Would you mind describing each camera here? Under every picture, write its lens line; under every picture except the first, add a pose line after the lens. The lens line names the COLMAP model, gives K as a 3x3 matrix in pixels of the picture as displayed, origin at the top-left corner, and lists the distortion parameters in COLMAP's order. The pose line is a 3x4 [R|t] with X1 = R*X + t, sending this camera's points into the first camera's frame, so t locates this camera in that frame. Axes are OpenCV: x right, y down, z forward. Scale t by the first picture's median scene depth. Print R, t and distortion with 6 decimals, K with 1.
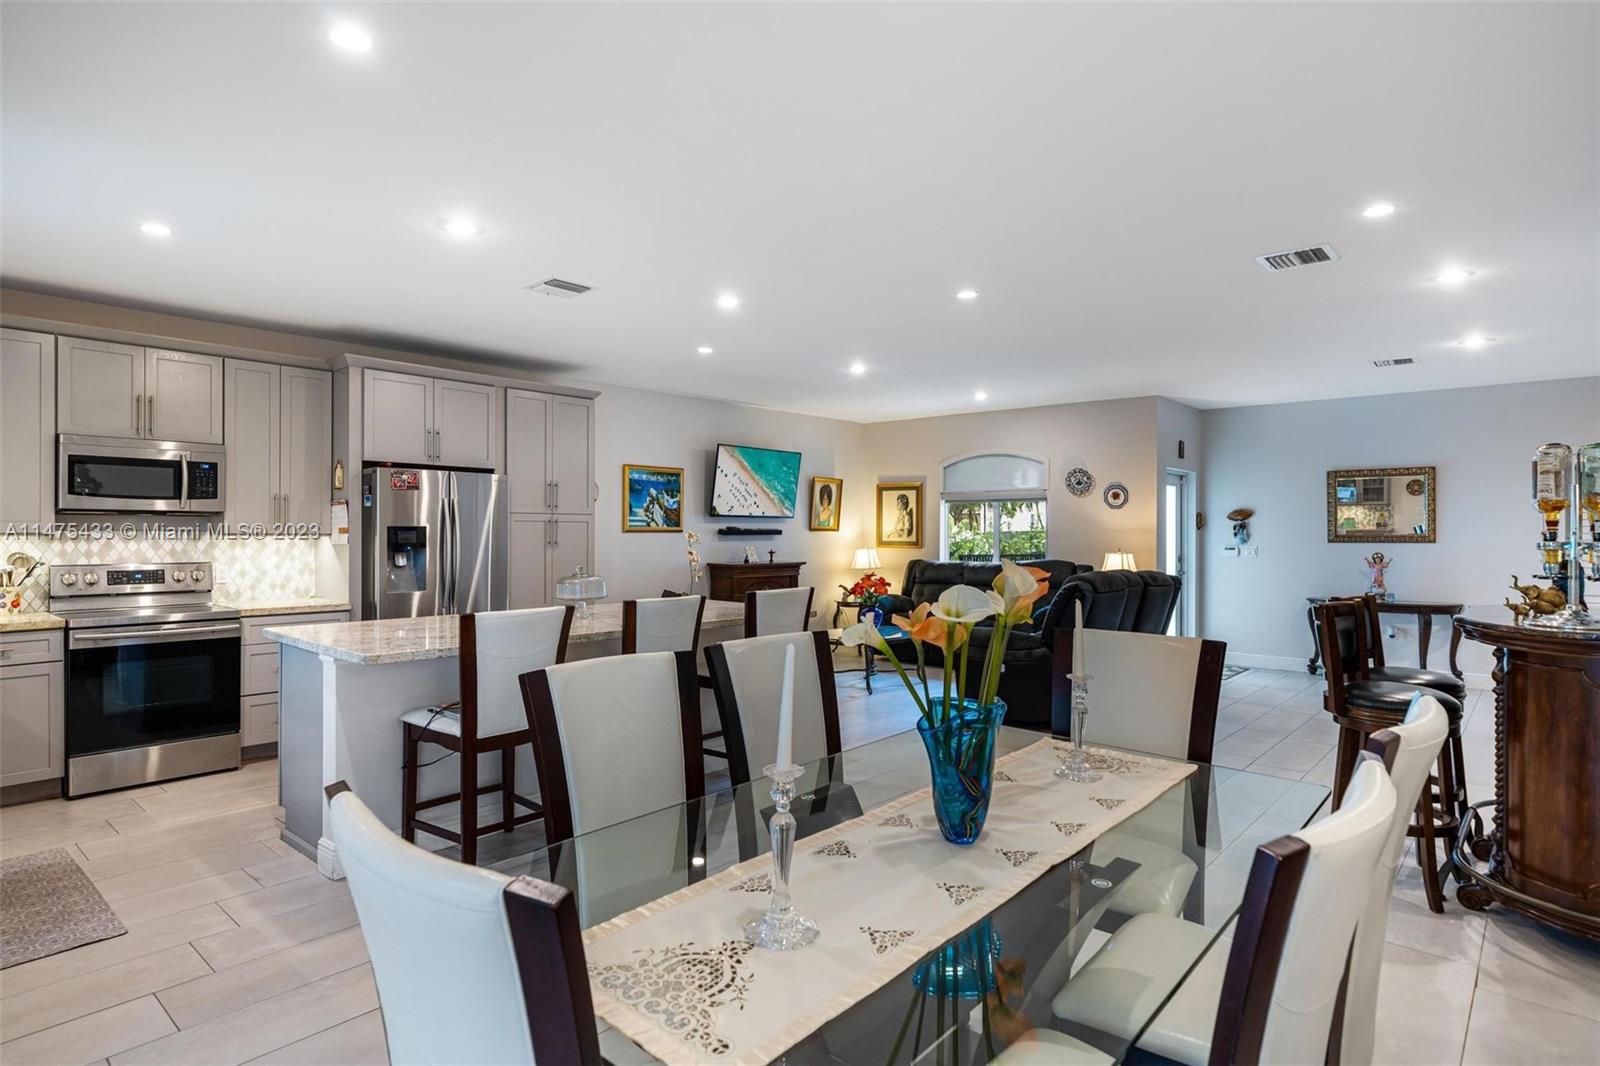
lens RADIAL K [[847.1, 0, 806.6], [0, 847.1, 533.6], [0, 0, 1]] dist [-0.004266, 0.000374]
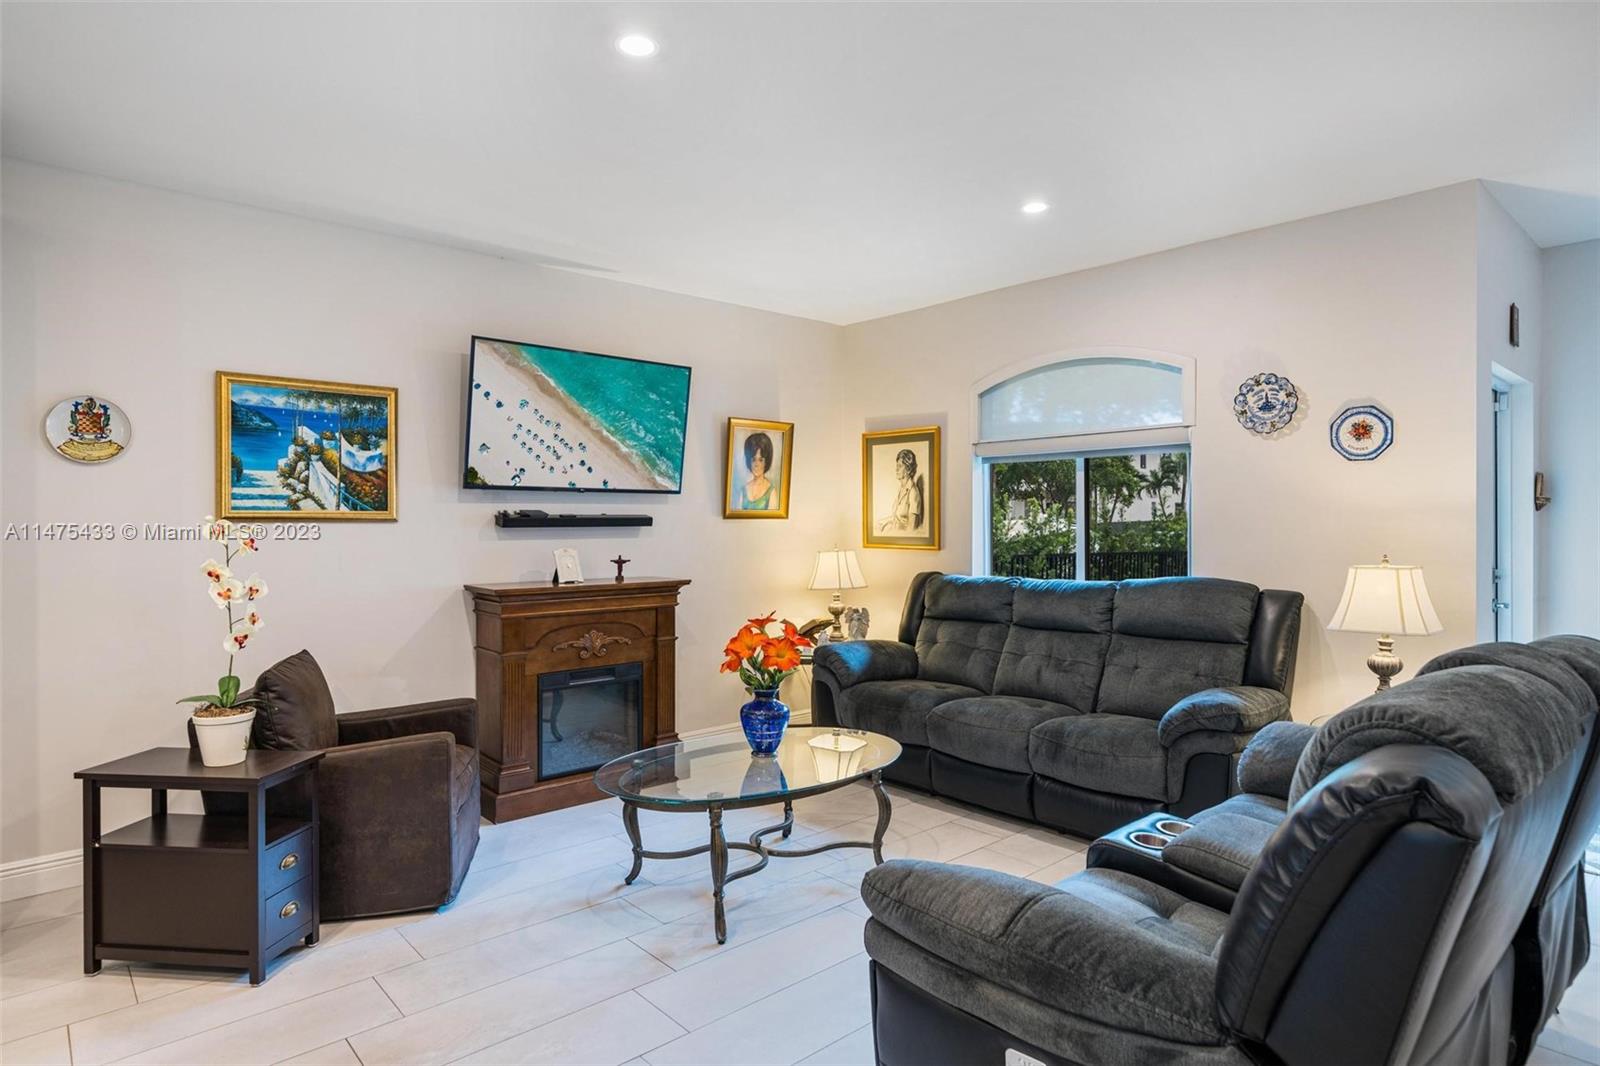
lens RADIAL K [[897.0, 0, 794.6], [0, 897.0, 524.8], [0, 0, 1]] dist [0.008103, 0.003287]
pose [[0.992871, -0.006003, -0.119044, 0.143577], [0.005817, 0.999981, -0.001906, 0.002594], [0.119053, 0.001200, 0.992887, 0.551447]]
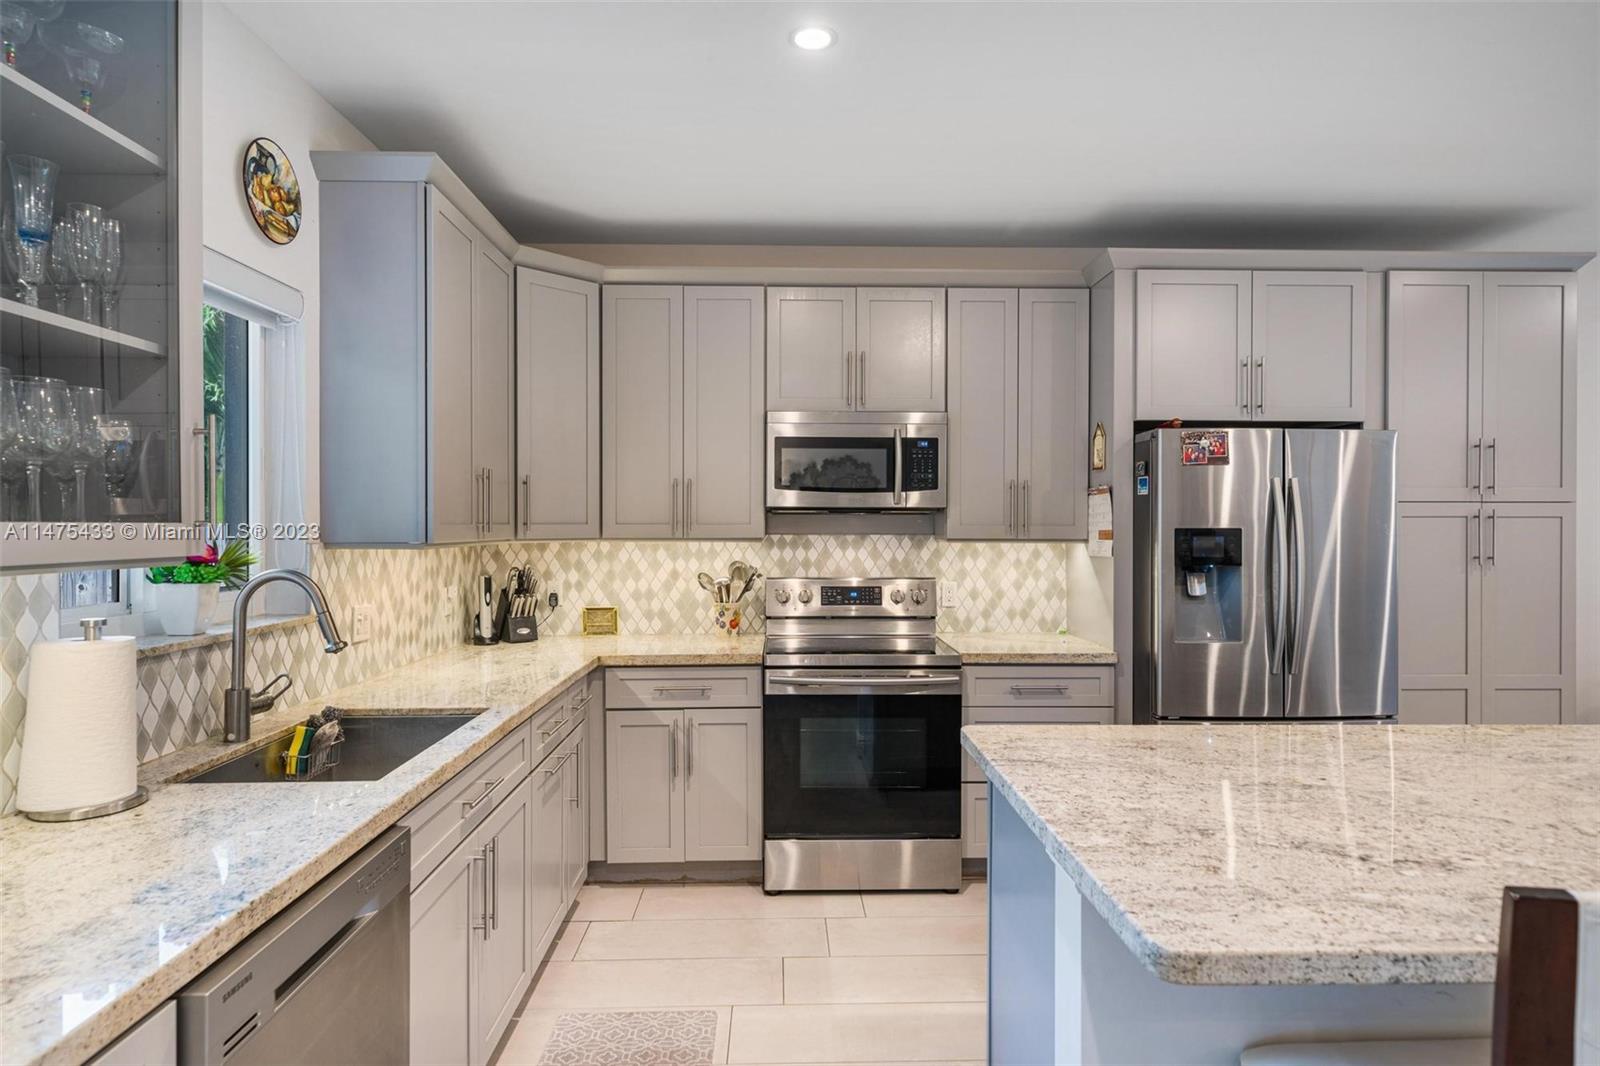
lens RADIAL K [[897.0, 0, 793.7], [0, 897.0, 525.9], [0, 0, 1]] dist [0.008103, 0.003287]
pose [[0.670989, -0.000453, -0.741468, -0.143306], [-0.000701, 0.999999, -0.001246, -0.006322], [0.741467, 0.001356, 0.670988, 0.261881]]
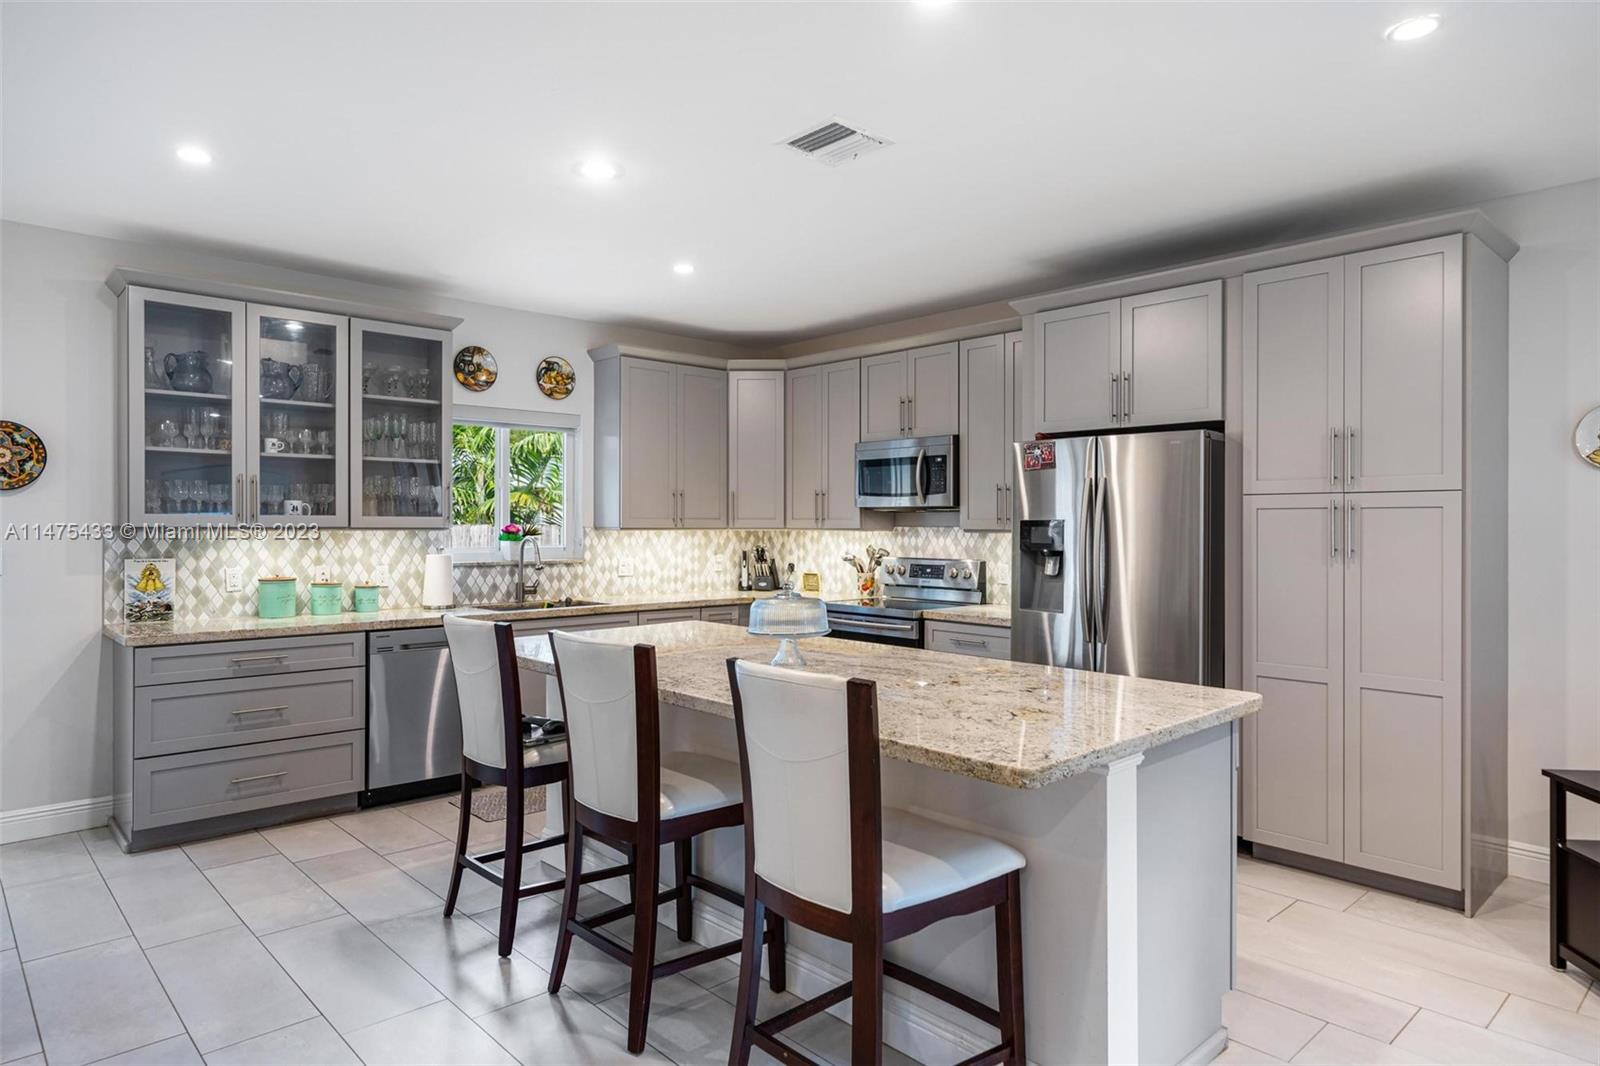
lens RADIAL K [[961.1, 0, 807.1], [0, 961.1, 527.1], [0, 0, 1]] dist [-0.003046, 0.004954]
pose [[-0.106500, -0.000621, -0.994312, 0.247312], [-0.004357, 0.999990, -0.000158, -0.001170], [0.994303, 0.004315, -0.106502, 0.610661]]
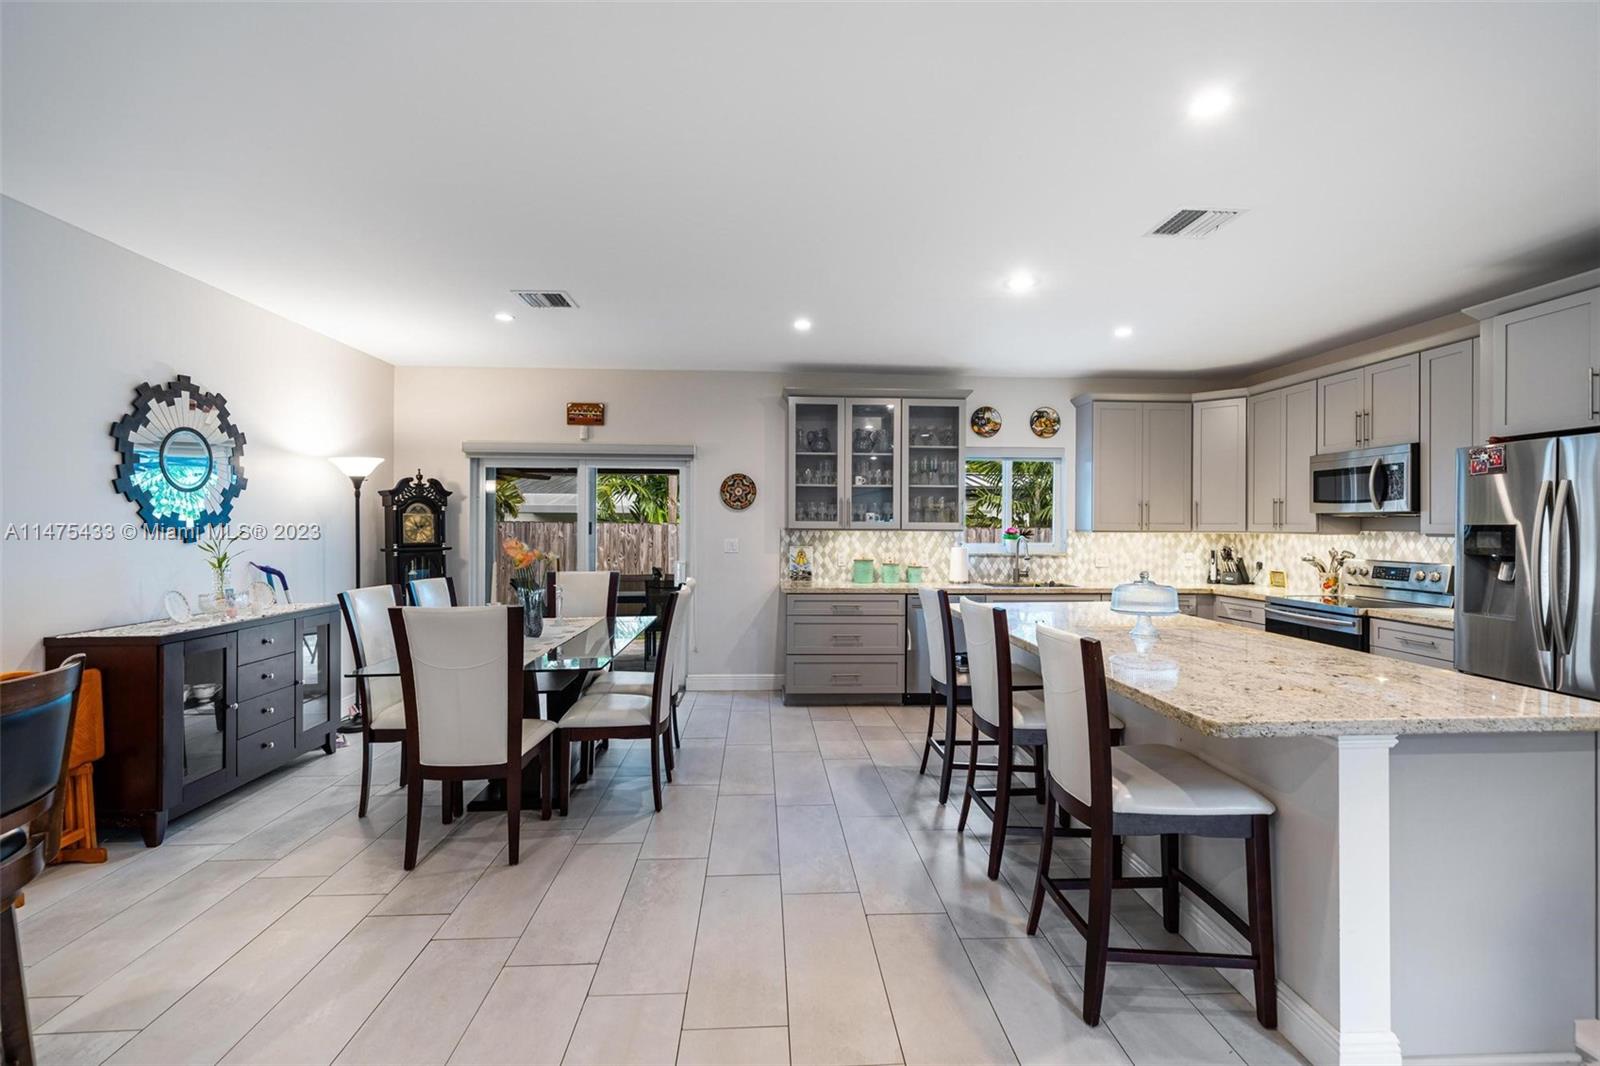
lens RADIAL K [[715.2, 0, 791.6], [0, 715.2, 527.4], [0, 0, 1]] dist [0.004178, -0.000415]
pose [[-0.725065, -0.005418, -0.688659, 0.256411], [-0.008457, 0.999964, 0.001038, -0.001436], [0.688628, 0.006577, -0.725085, 0.710214]]
